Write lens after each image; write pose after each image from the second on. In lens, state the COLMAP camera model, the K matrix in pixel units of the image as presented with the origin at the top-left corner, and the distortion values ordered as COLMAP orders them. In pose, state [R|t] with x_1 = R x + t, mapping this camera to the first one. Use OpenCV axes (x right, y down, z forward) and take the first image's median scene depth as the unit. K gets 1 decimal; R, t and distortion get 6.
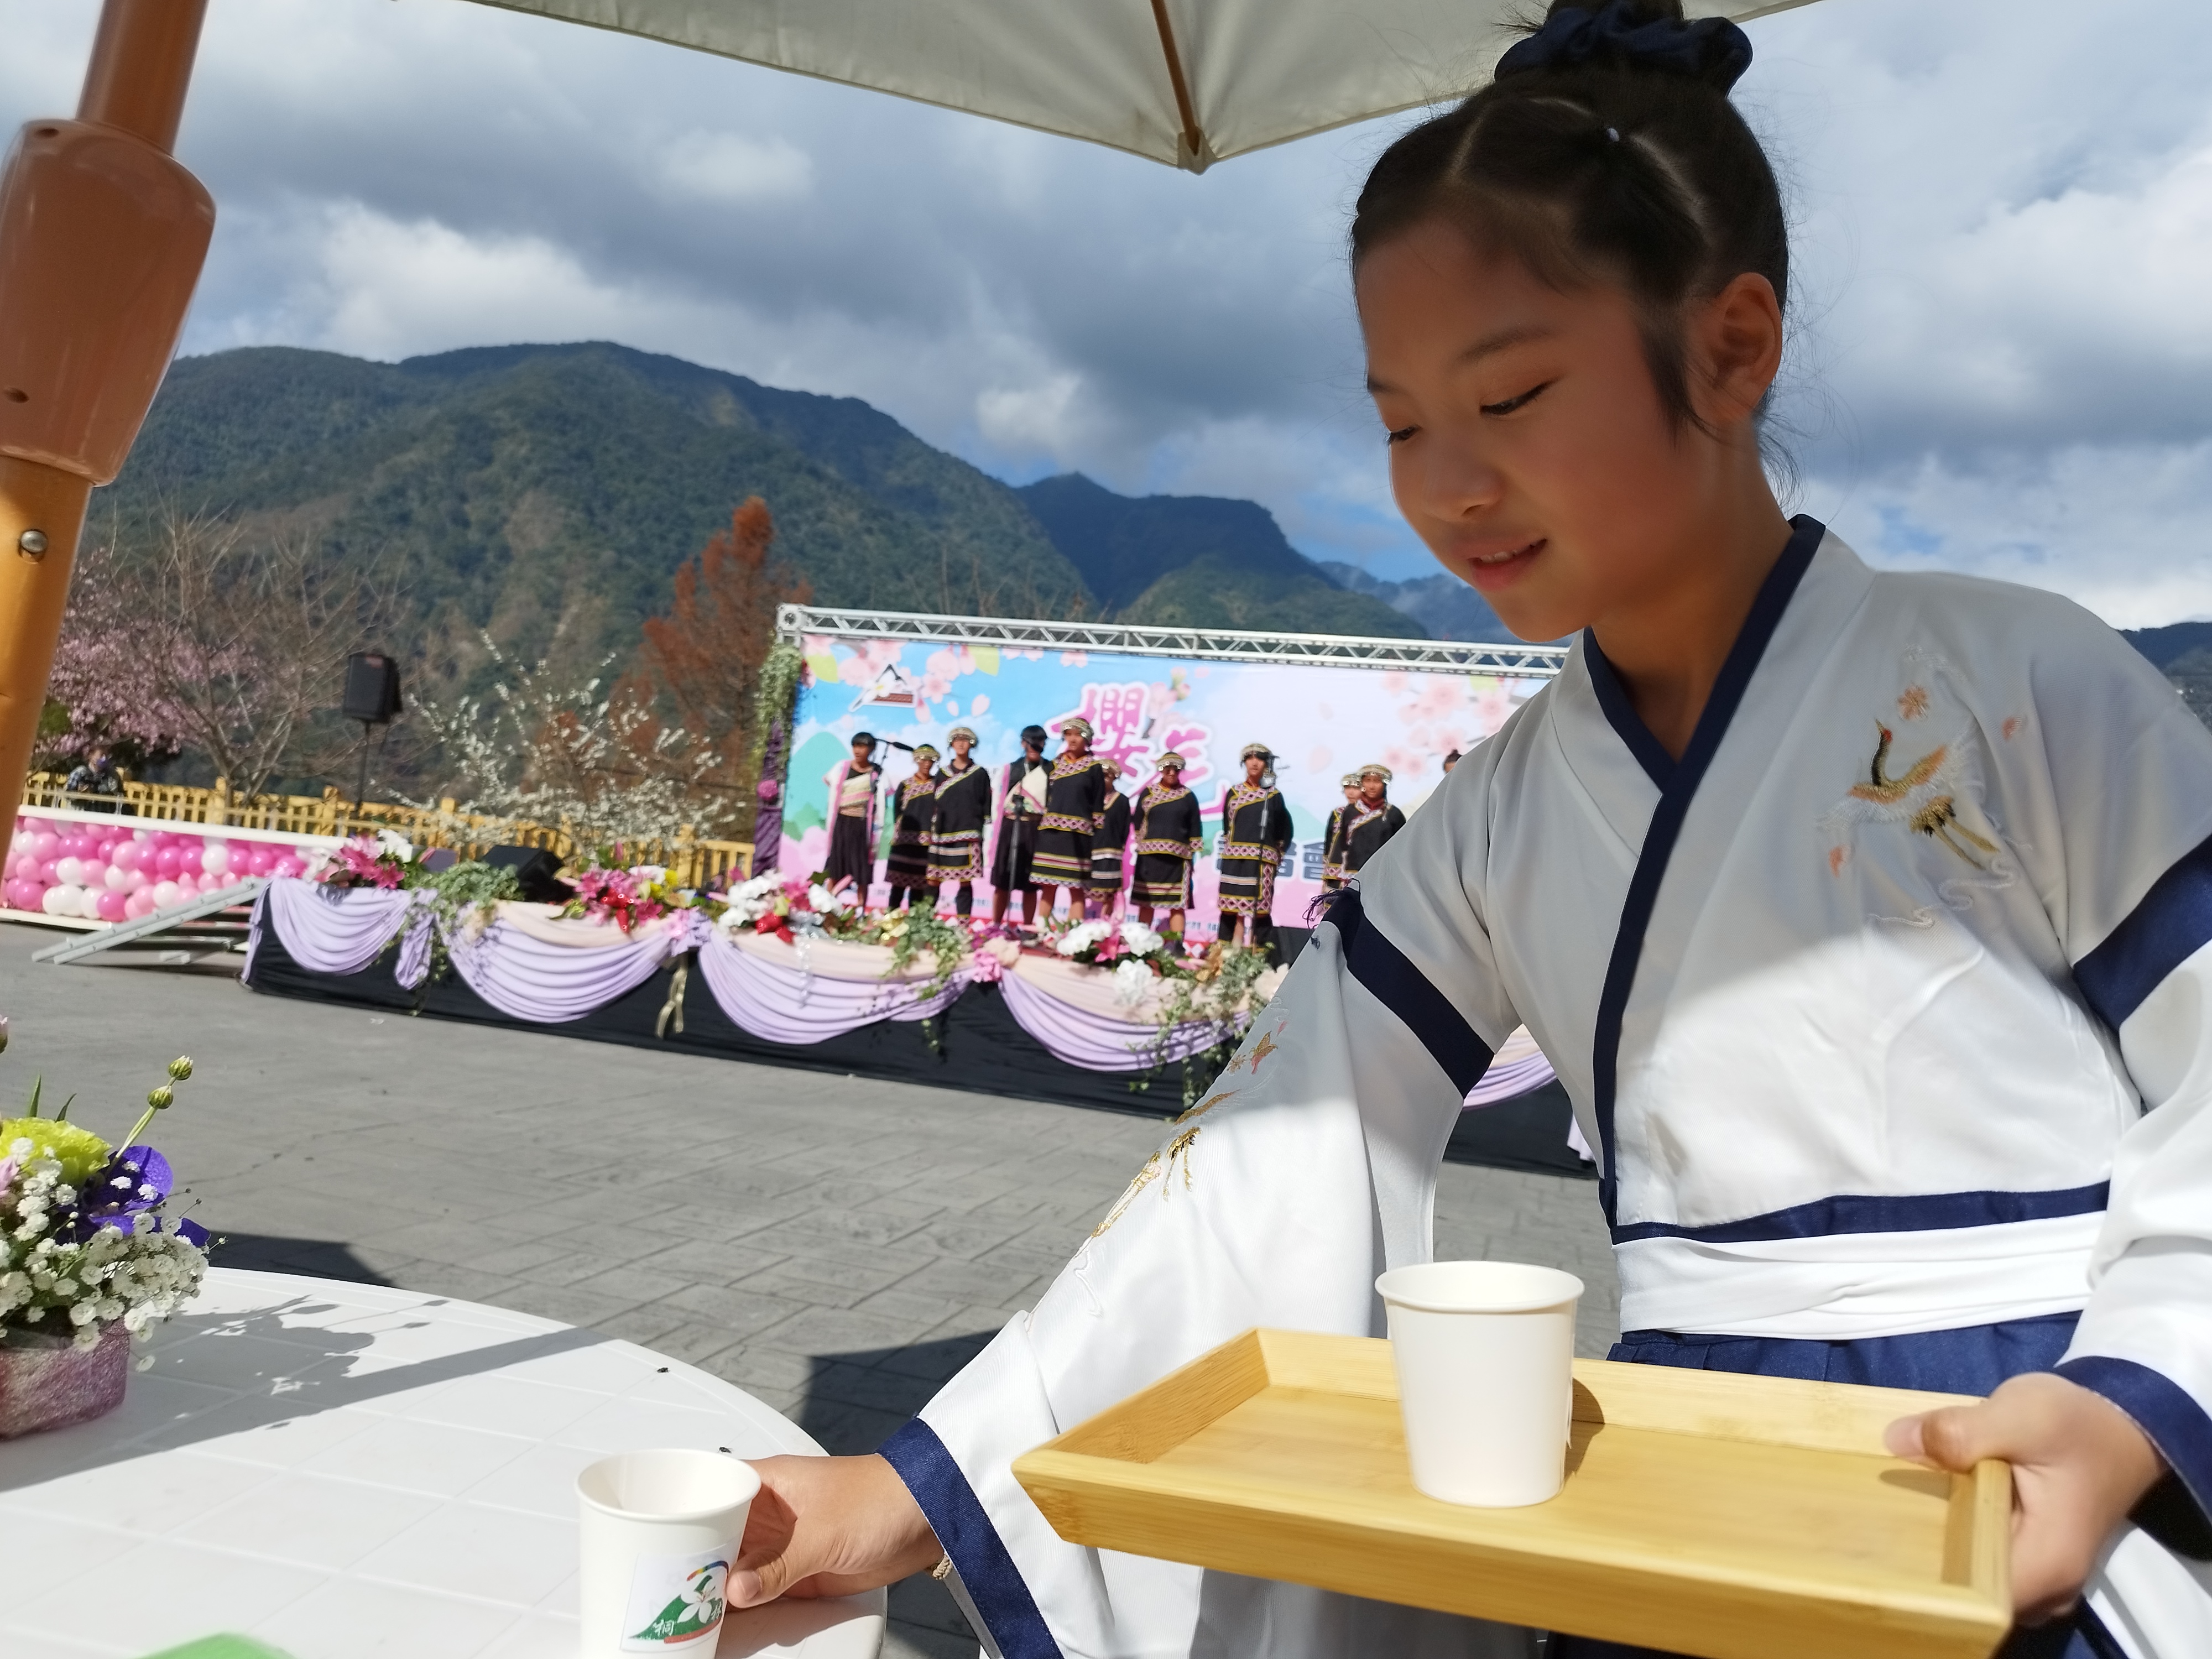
lens RADIAL K [[1656.2, 0, 1118.8], [0, 1656.2, 820.2], [0, 0, 1]] dist [0.005943, -0.011765]
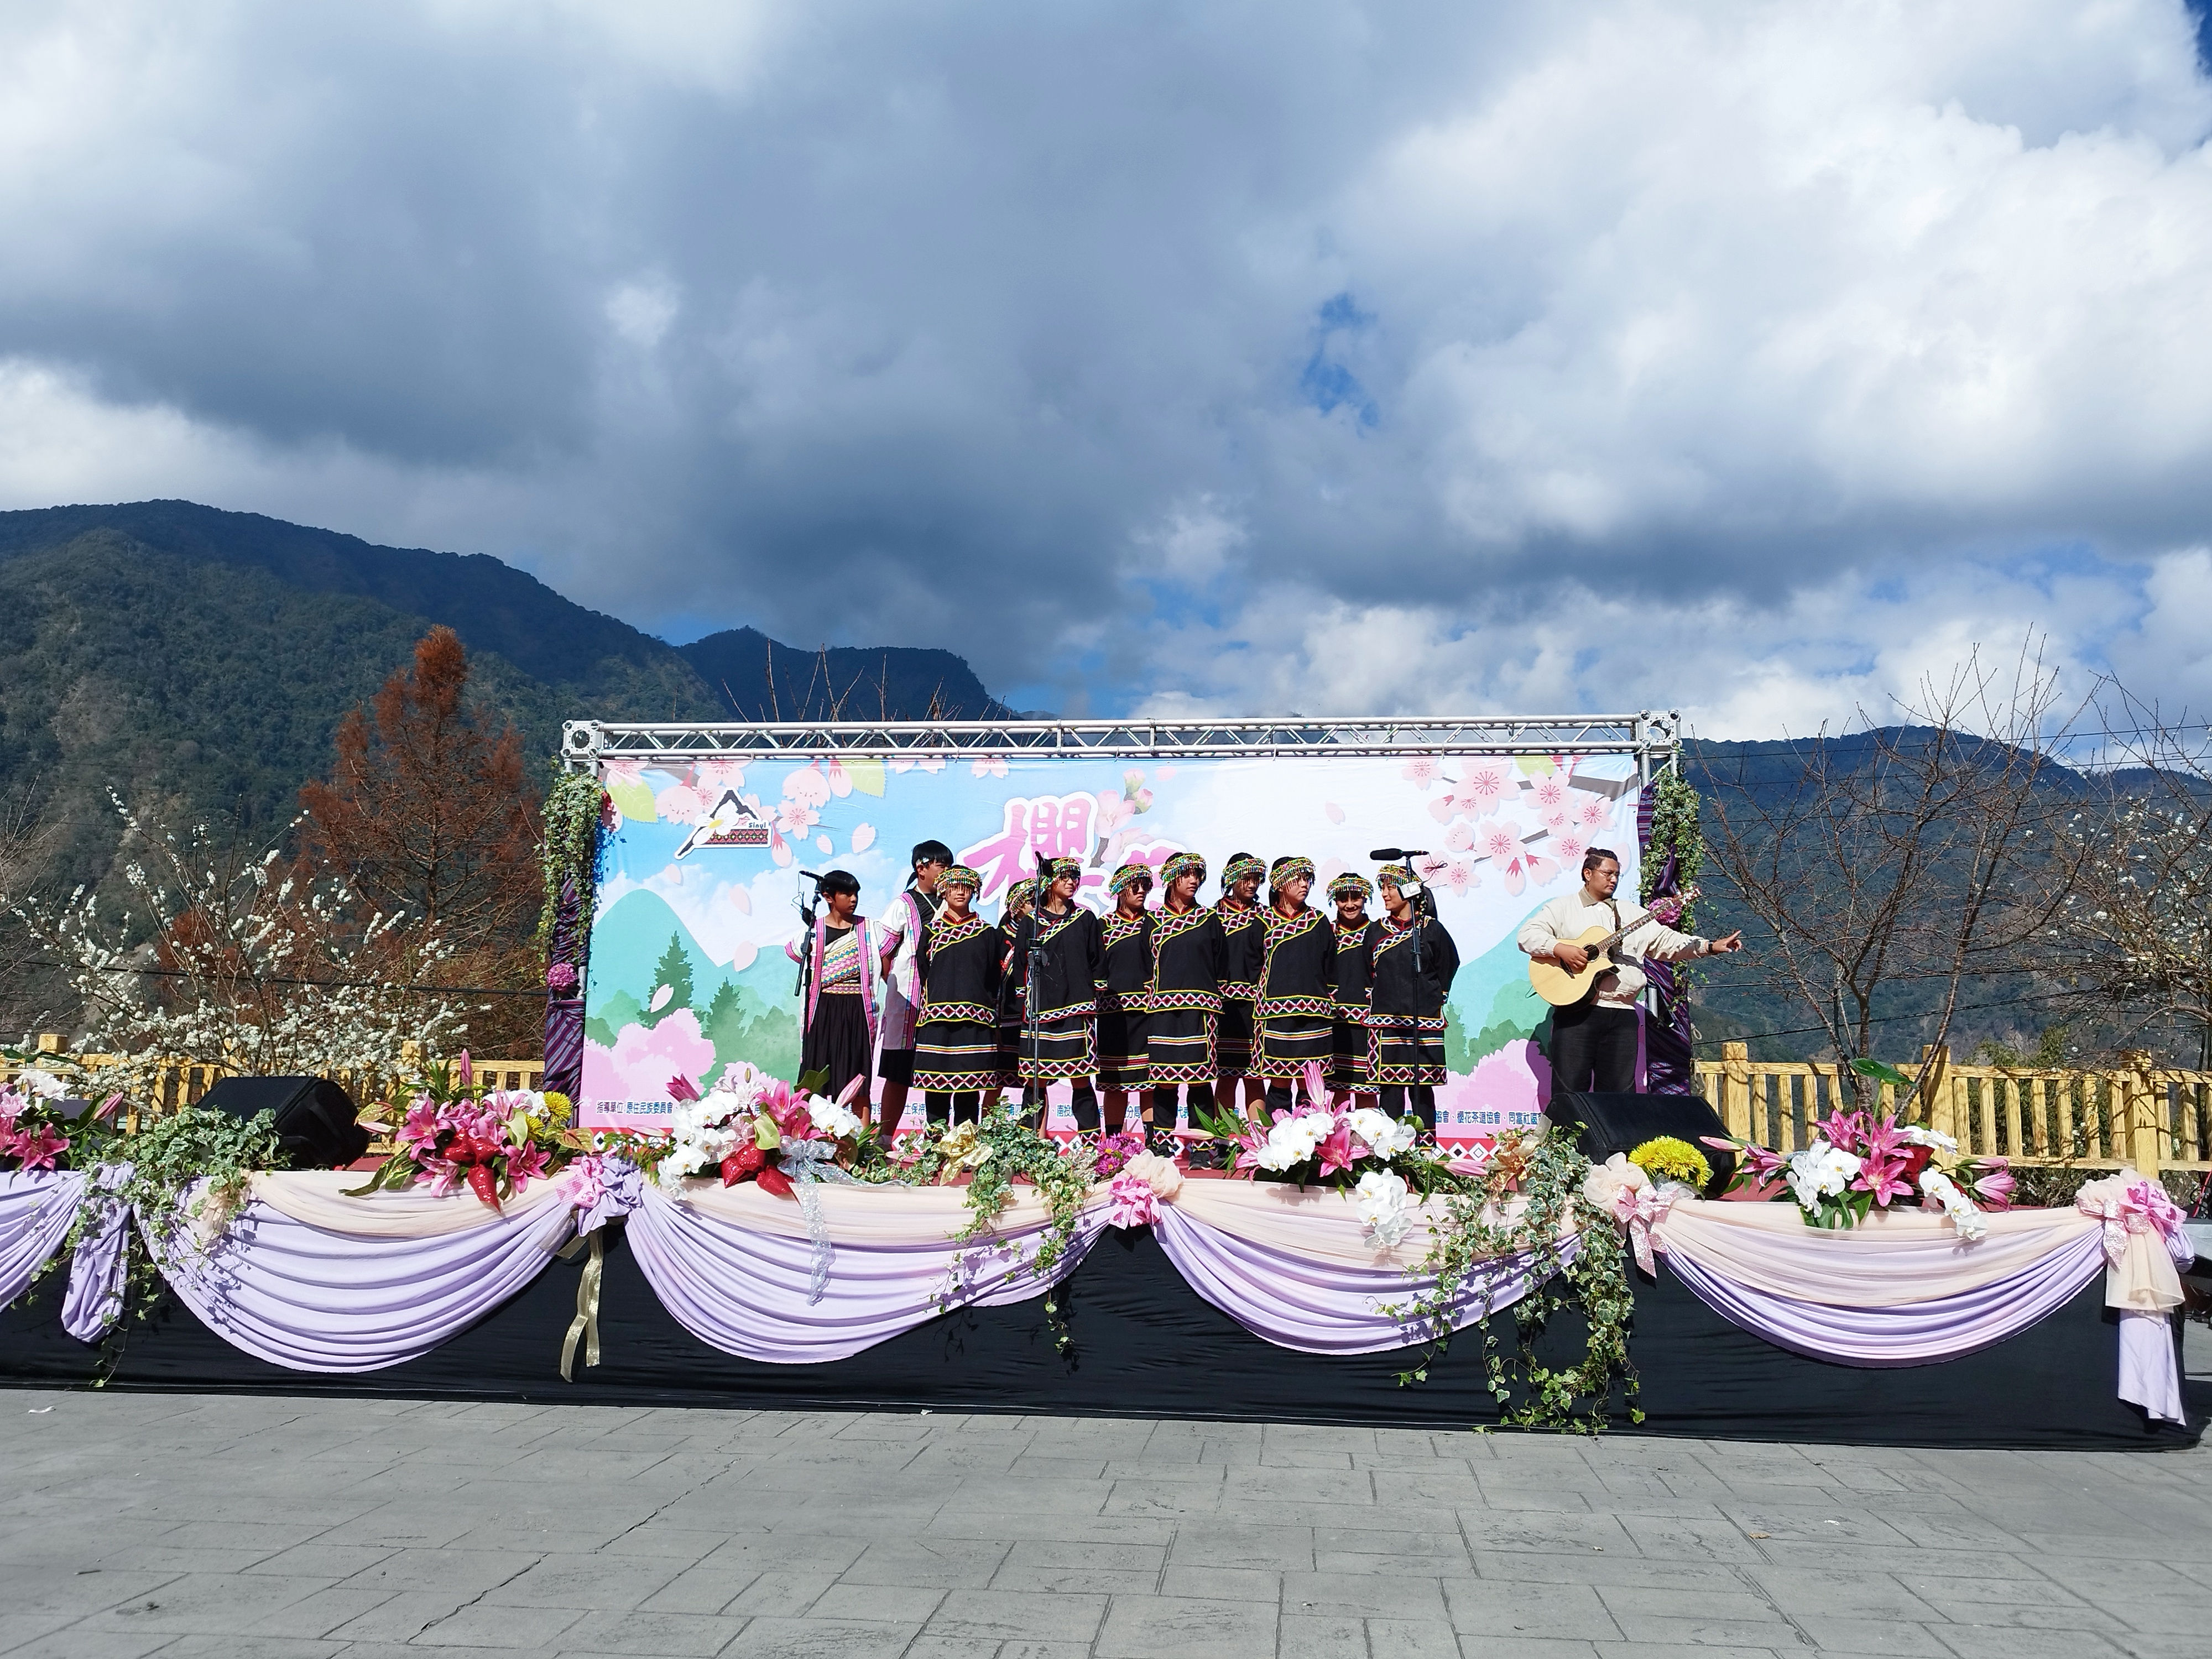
lens RADIAL K [[1797.2, 0, 1102.7], [0, 1797.2, 814.0], [0, 0, 1]] dist [0.024280, -0.009723]
pose [[0.982709, -0.060985, 0.174827, -0.178129], [0.078732, 0.992220, -0.096438, 0.008151], [-0.167586, 0.108535, 0.979865, 0.299314]]
